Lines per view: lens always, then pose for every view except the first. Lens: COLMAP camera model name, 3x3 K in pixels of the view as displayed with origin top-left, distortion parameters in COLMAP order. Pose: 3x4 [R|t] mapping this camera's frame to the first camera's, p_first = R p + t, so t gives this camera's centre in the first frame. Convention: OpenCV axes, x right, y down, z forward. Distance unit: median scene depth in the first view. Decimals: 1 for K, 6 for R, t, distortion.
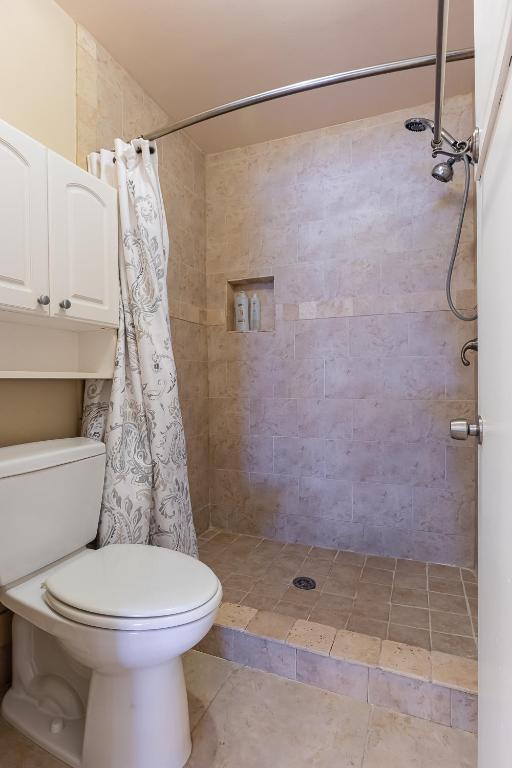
lens RADIAL K [[398.3, 0, 243.1], [0, 398.3, 384.7], [0, 0, 1]] dist [0.002726, 0.000155]
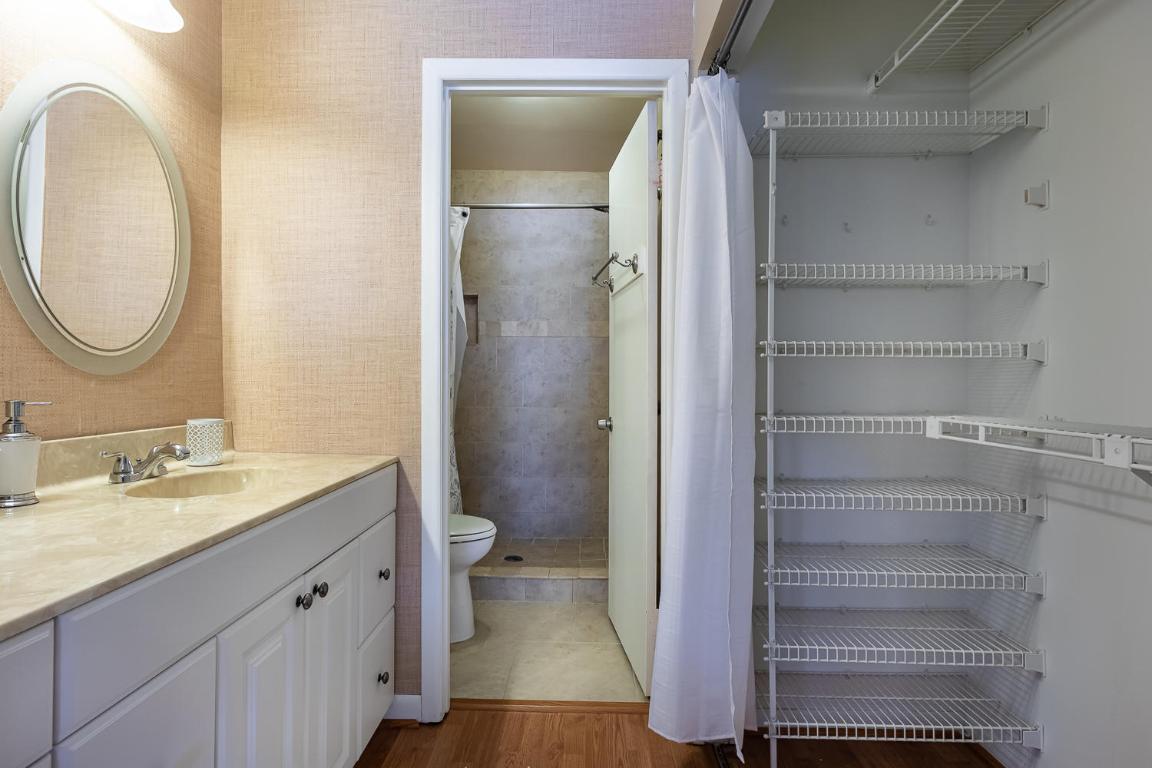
lens RADIAL K [[597.4, 0, 575.6], [0, 597.4, 380.4], [0, 0, 1]] dist [0.002726, 0.000155]
pose [[0.918355, 0.014537, 0.395490, -0.339348], [-0.009443, 0.999846, -0.014824, -0.018154], [-0.395644, 0.009879, 0.918351, -0.640009]]
